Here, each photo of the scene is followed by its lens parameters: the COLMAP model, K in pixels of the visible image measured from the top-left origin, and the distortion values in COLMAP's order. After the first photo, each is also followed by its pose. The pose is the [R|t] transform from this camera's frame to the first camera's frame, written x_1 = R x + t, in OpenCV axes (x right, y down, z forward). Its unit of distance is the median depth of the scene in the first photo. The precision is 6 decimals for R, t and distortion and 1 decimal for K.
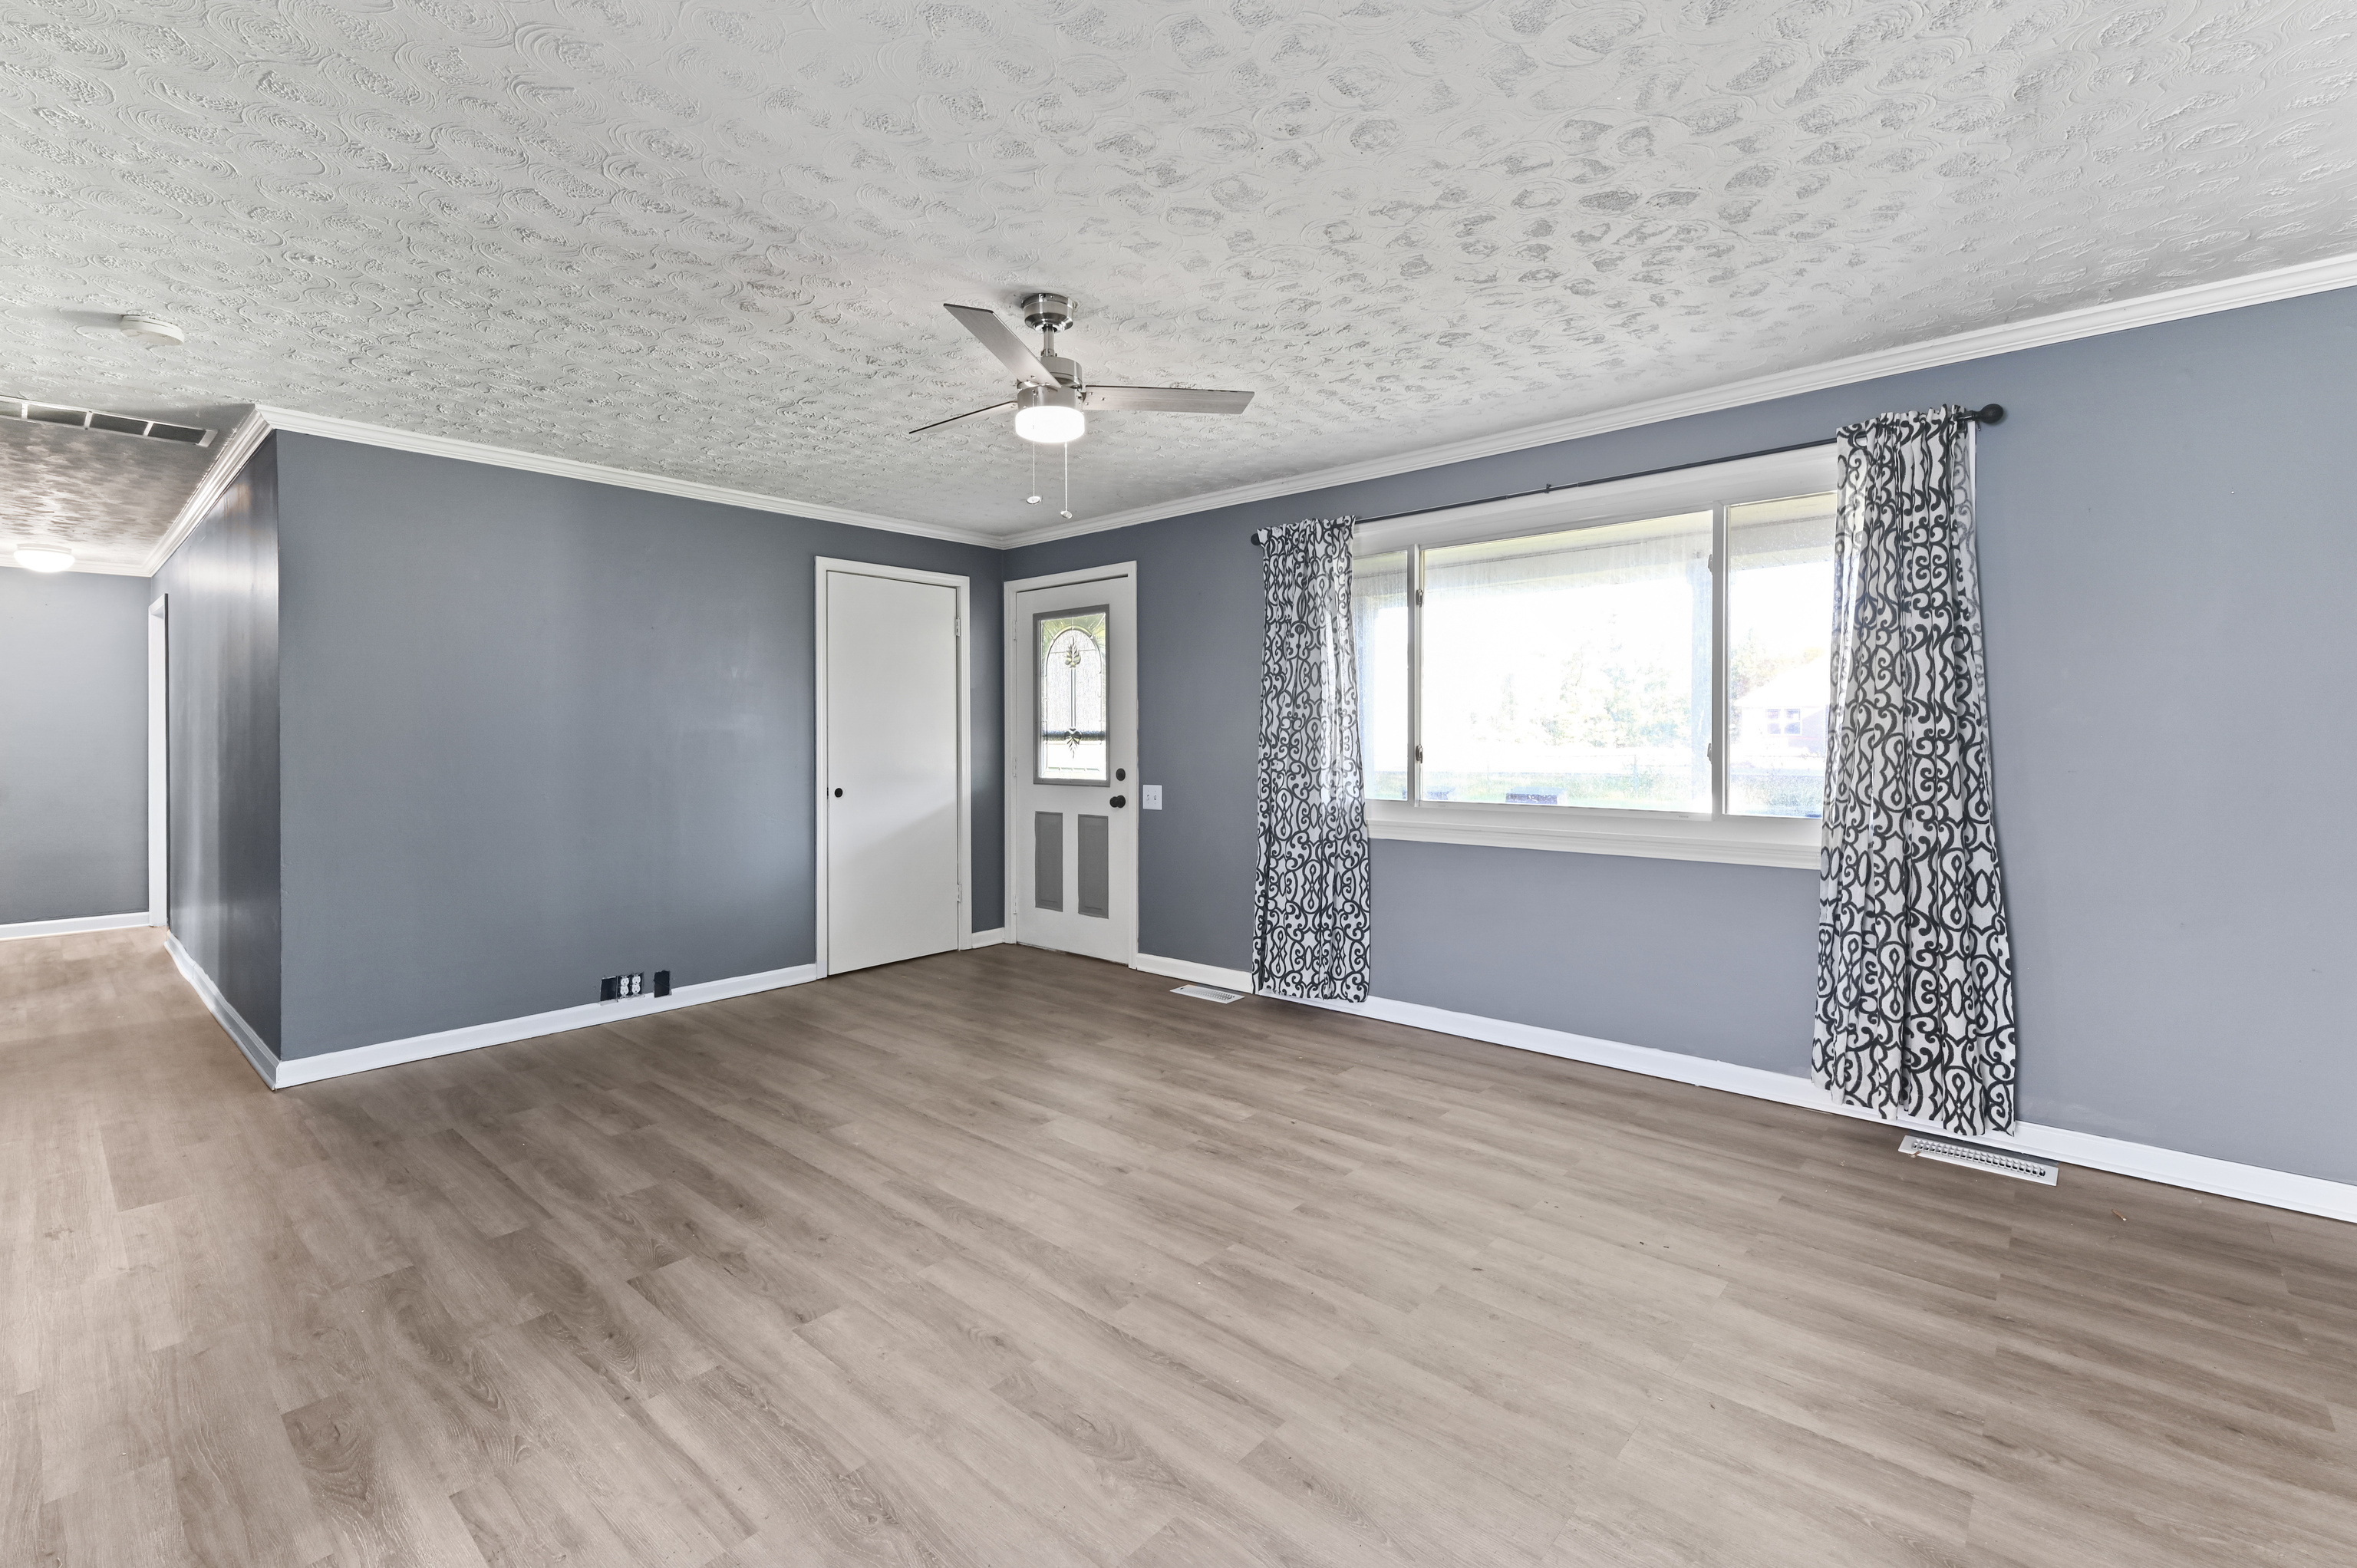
lens RADIAL K [[1045.1, 0, 1141.8], [0, 1045.1, 742.1], [0, 0, 1]] dist [0.017886, -0.007603]
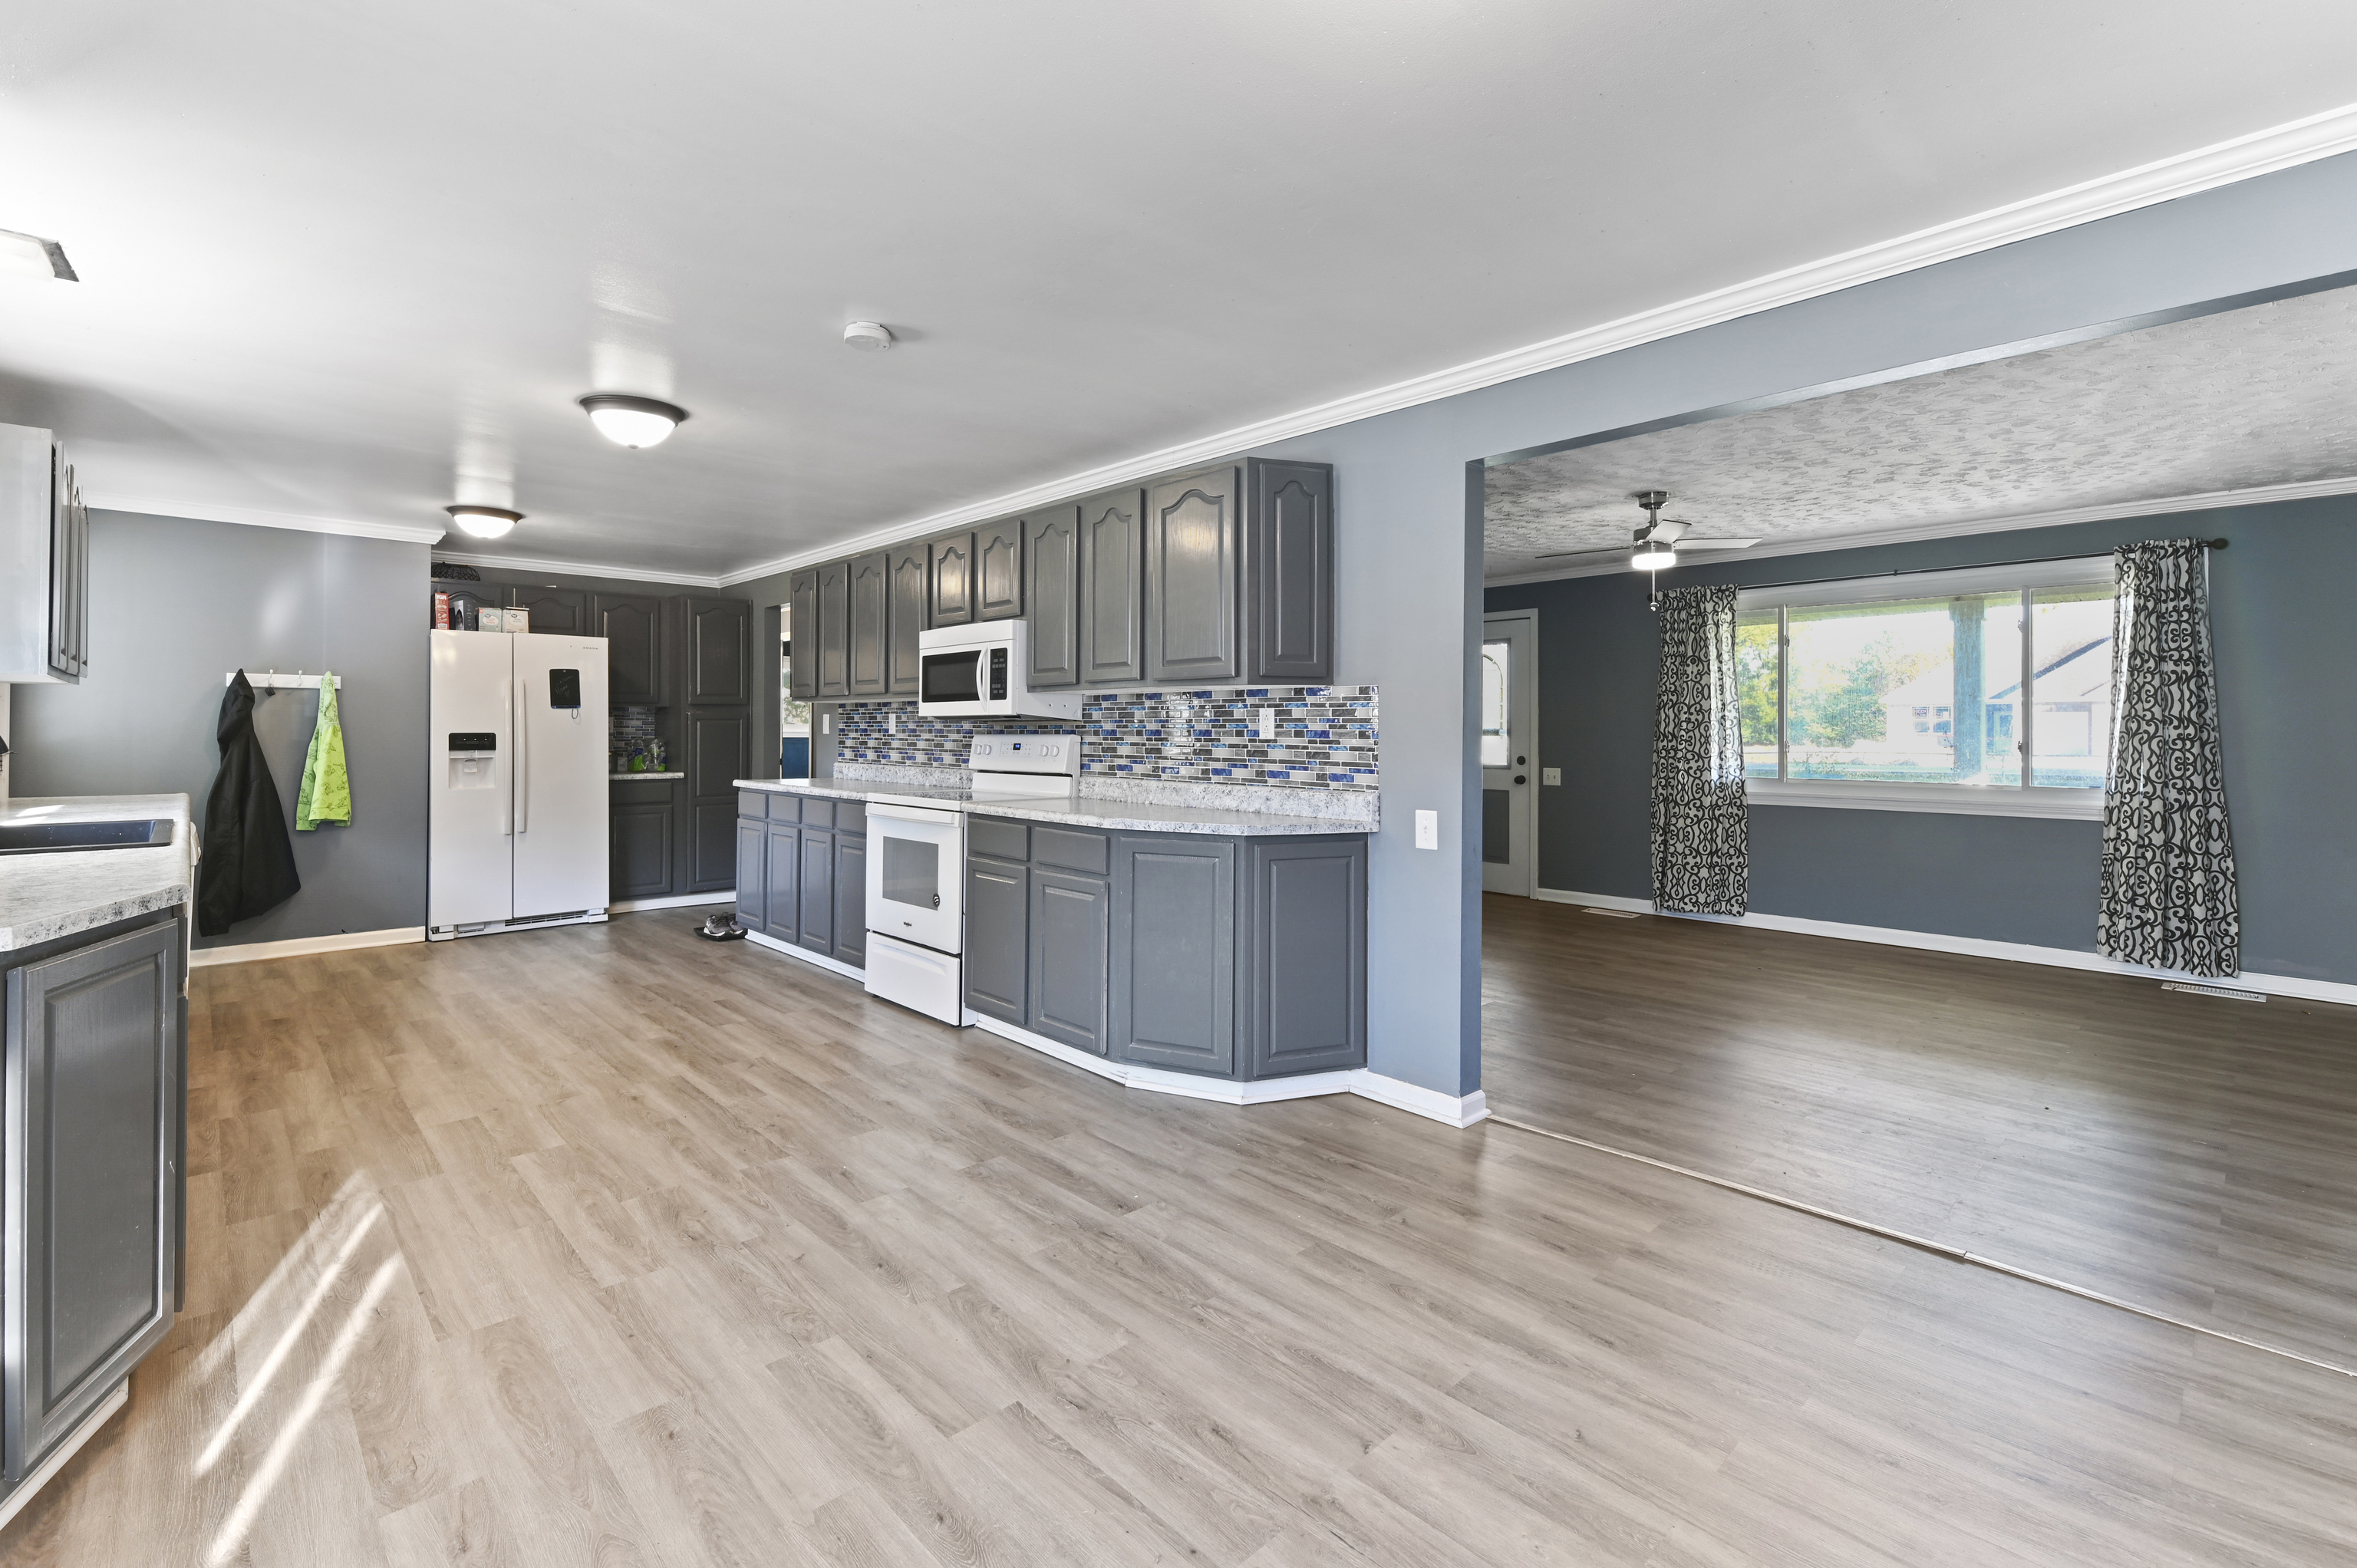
lens RADIAL K [[1032.7, 0, 1161.4], [0, 1032.7, 722.7], [0, 0, 1]] dist [0.019797, -0.008462]
pose [[0.996532, 0.005880, -0.083003, -0.702643], [-0.006929, 0.999900, -0.012358, 0.002382], [0.082922, 0.012890, 0.996473, -0.758069]]
